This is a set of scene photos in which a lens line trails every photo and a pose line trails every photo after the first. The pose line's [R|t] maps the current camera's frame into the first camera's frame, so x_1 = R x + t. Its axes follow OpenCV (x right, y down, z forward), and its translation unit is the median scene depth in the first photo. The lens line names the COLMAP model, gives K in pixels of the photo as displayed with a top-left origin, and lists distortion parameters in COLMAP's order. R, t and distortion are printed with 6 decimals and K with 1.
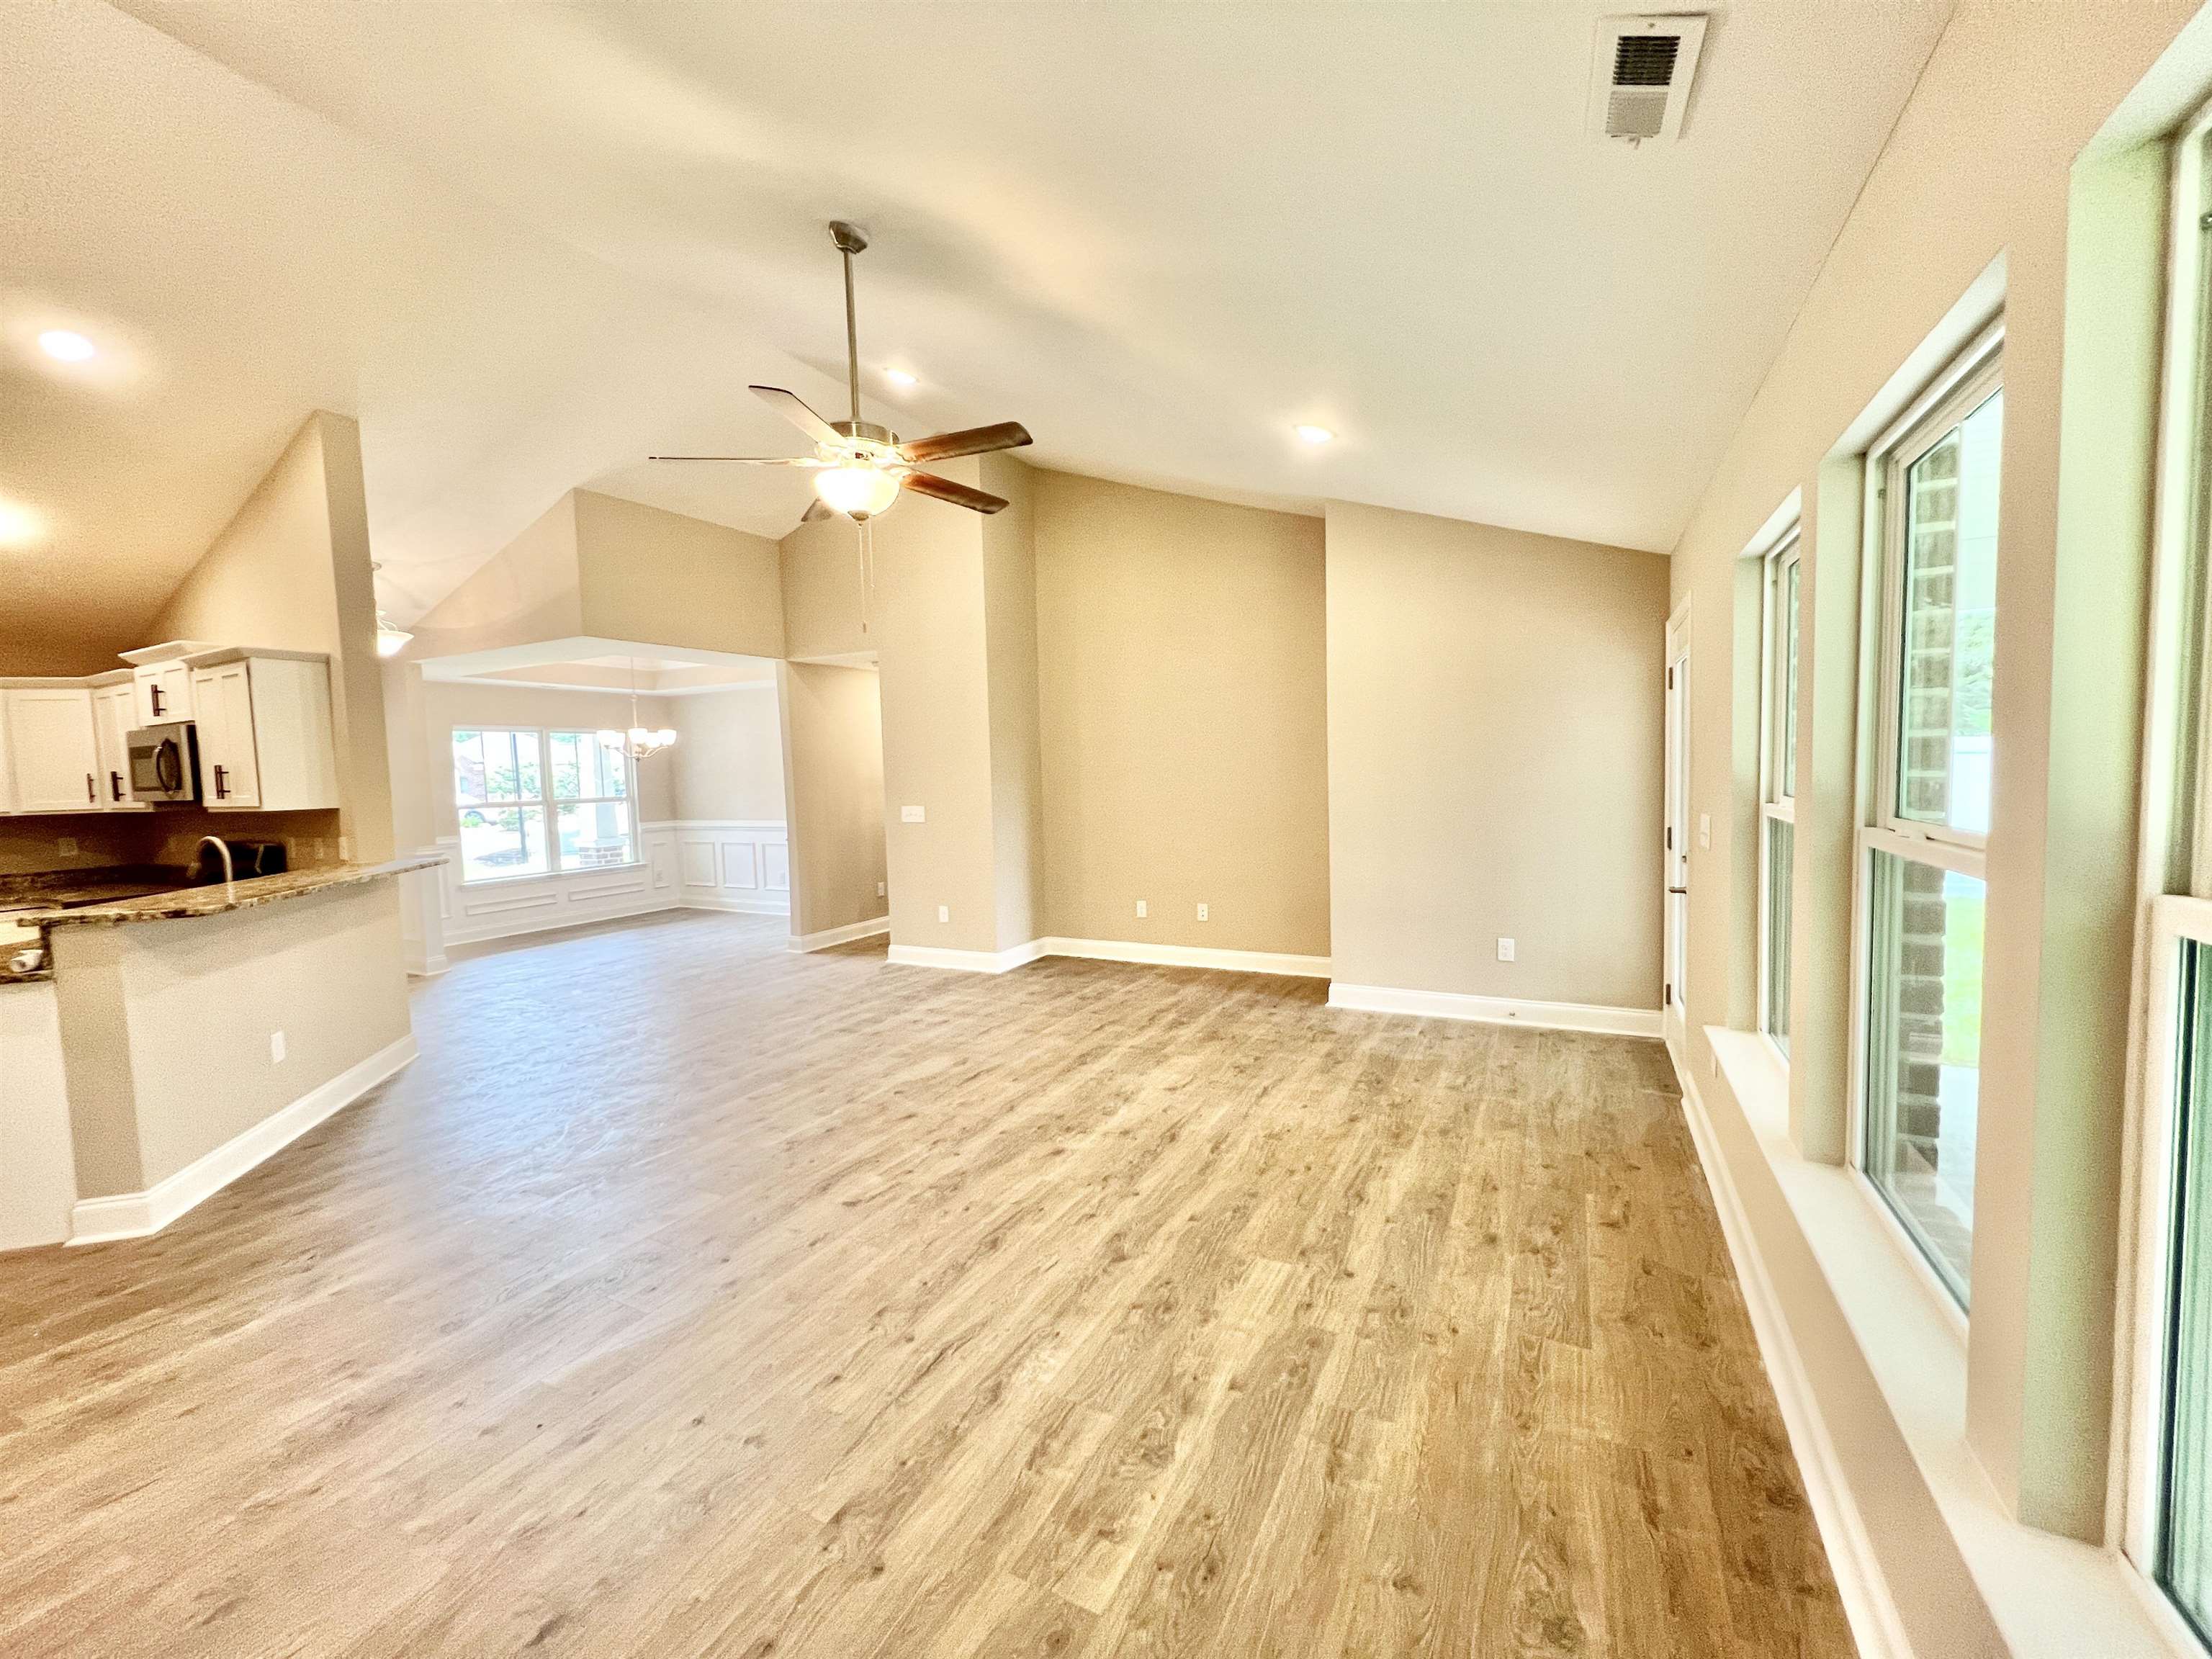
lens RADIAL K [[891.2, 0, 1111.0], [0, 891.2, 824.7], [0, 0, 1]] dist [-0.000880, -0.000062]
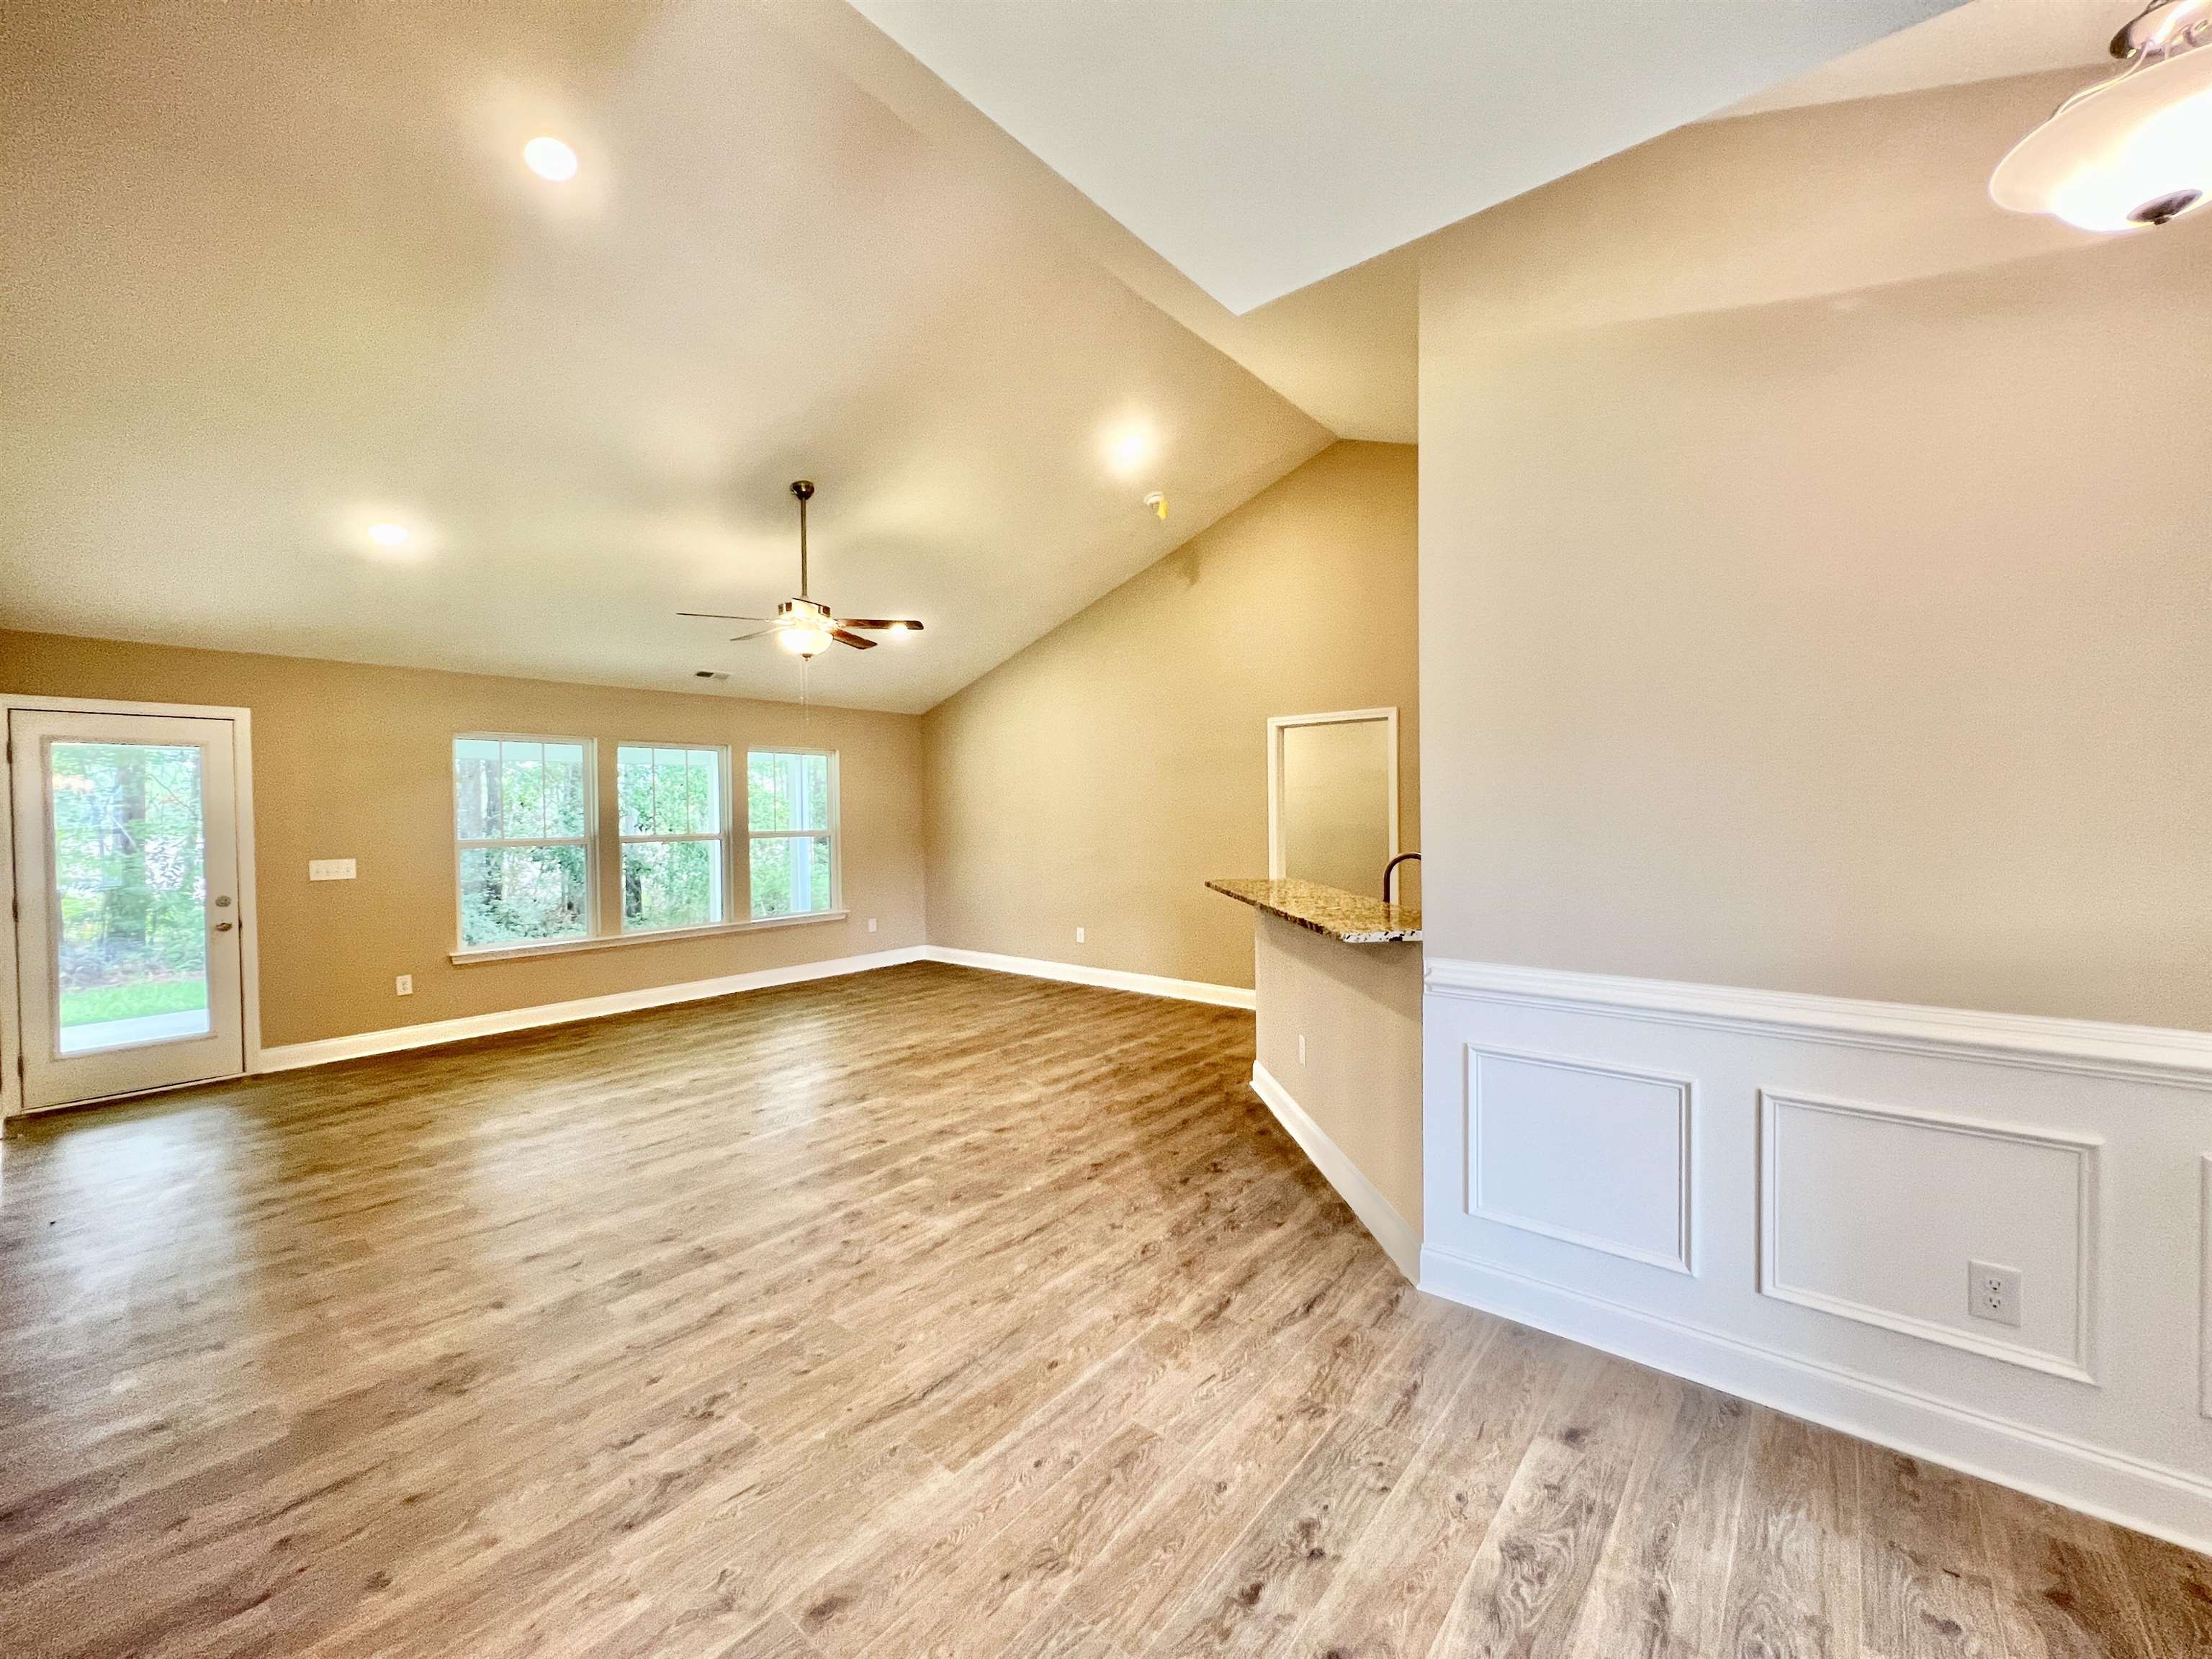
lens RADIAL K [[891.2, 0, 1111.0], [0, 891.2, 824.7], [0, 0, 1]] dist [-0.000880, -0.000062]
pose [[-0.978157, 0.039145, 0.204146, -1.168581], [0.054630, 0.995995, 0.070772, -0.123436], [-0.200558, 0.080378, -0.976379, 2.544411]]
